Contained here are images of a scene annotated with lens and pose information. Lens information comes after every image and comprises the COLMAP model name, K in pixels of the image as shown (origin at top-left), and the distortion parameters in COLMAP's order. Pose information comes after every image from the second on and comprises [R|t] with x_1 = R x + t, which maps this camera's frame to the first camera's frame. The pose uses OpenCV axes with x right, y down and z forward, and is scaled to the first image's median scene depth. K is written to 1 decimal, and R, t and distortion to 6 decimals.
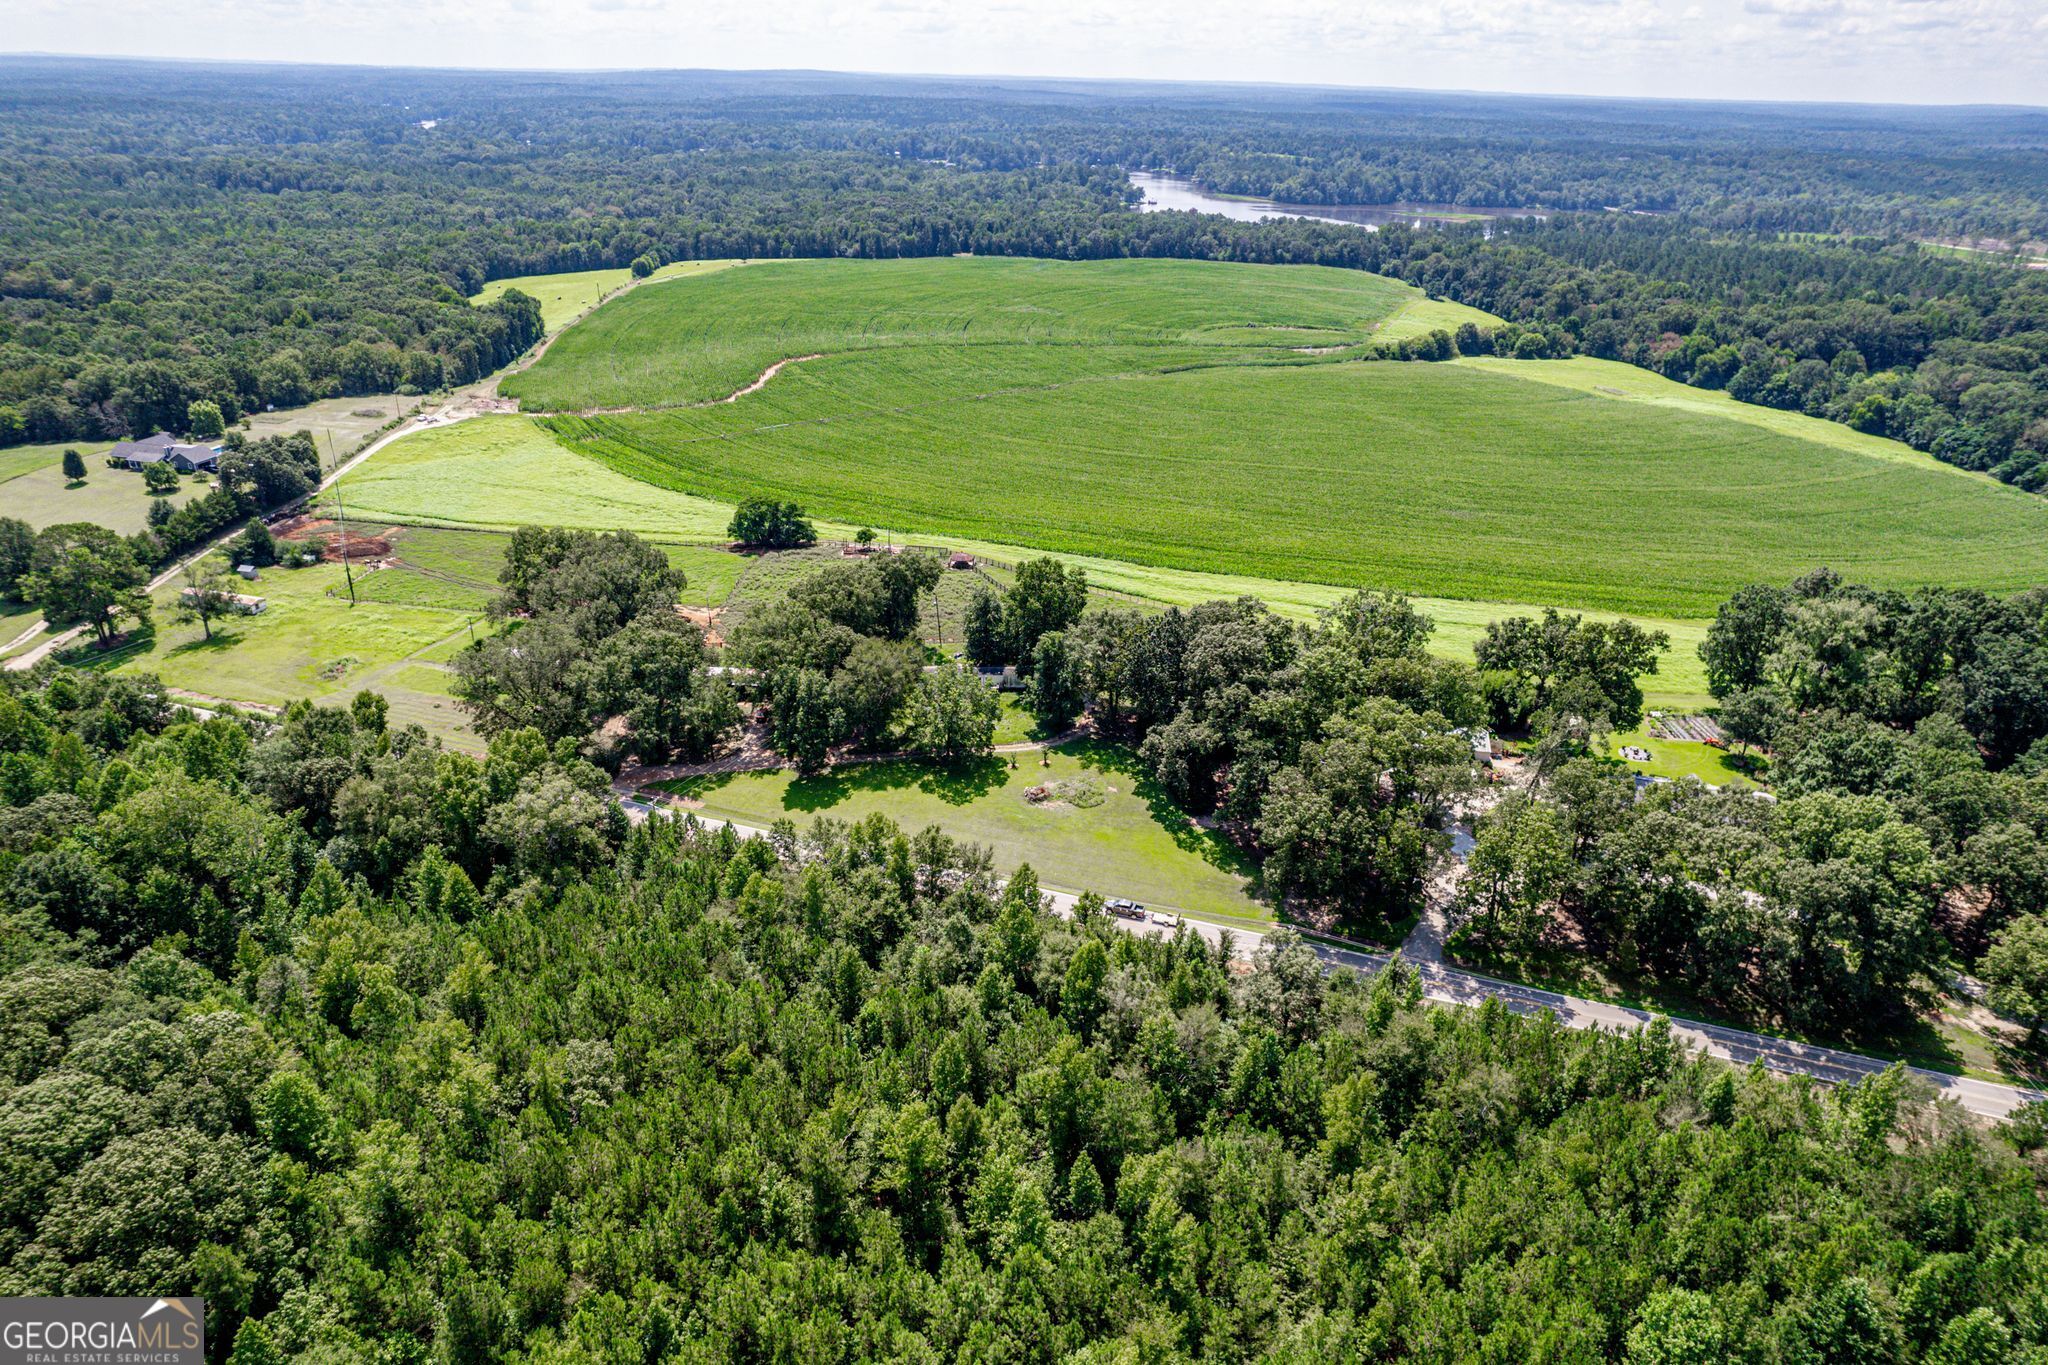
lens RADIAL K [[1319.5, 0, 1026.6], [0, 1319.5, 671.0], [0, 0, 1]] dist [-0.091007, 0.085986]
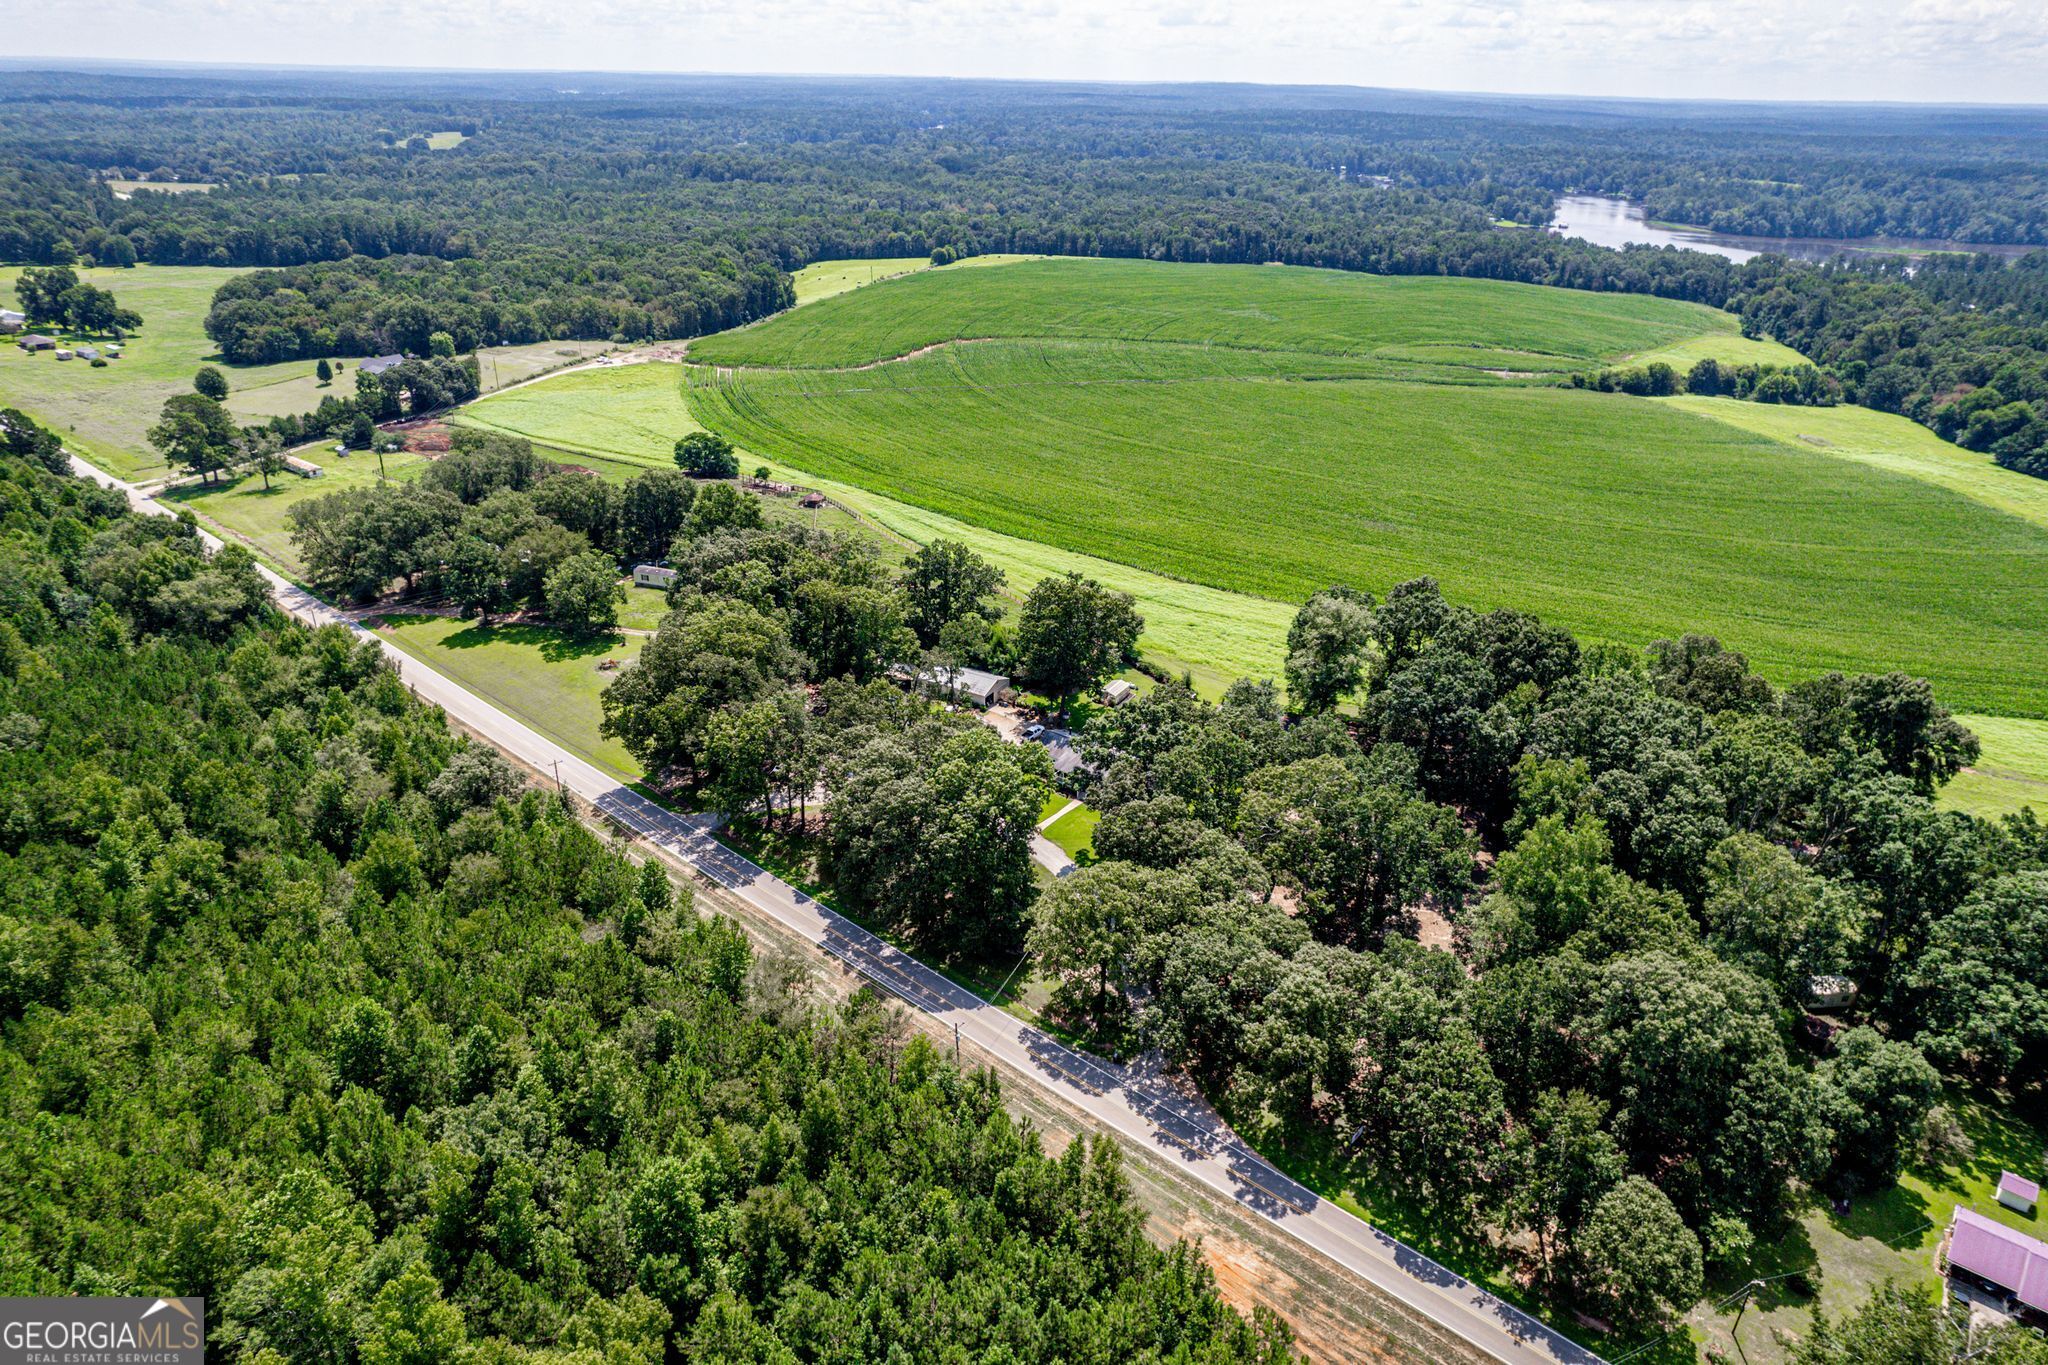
lens RADIAL K [[1319.5, 0, 1026.6], [0, 1319.5, 671.0], [0, 0, 1]] dist [-0.091007, 0.085986]
pose [[0.926082, 0.153363, -0.344748, 0.211013], [-0.156743, 0.987471, 0.018228, 0.004764], [0.343224, 0.037156, 0.938518, 0.000577]]
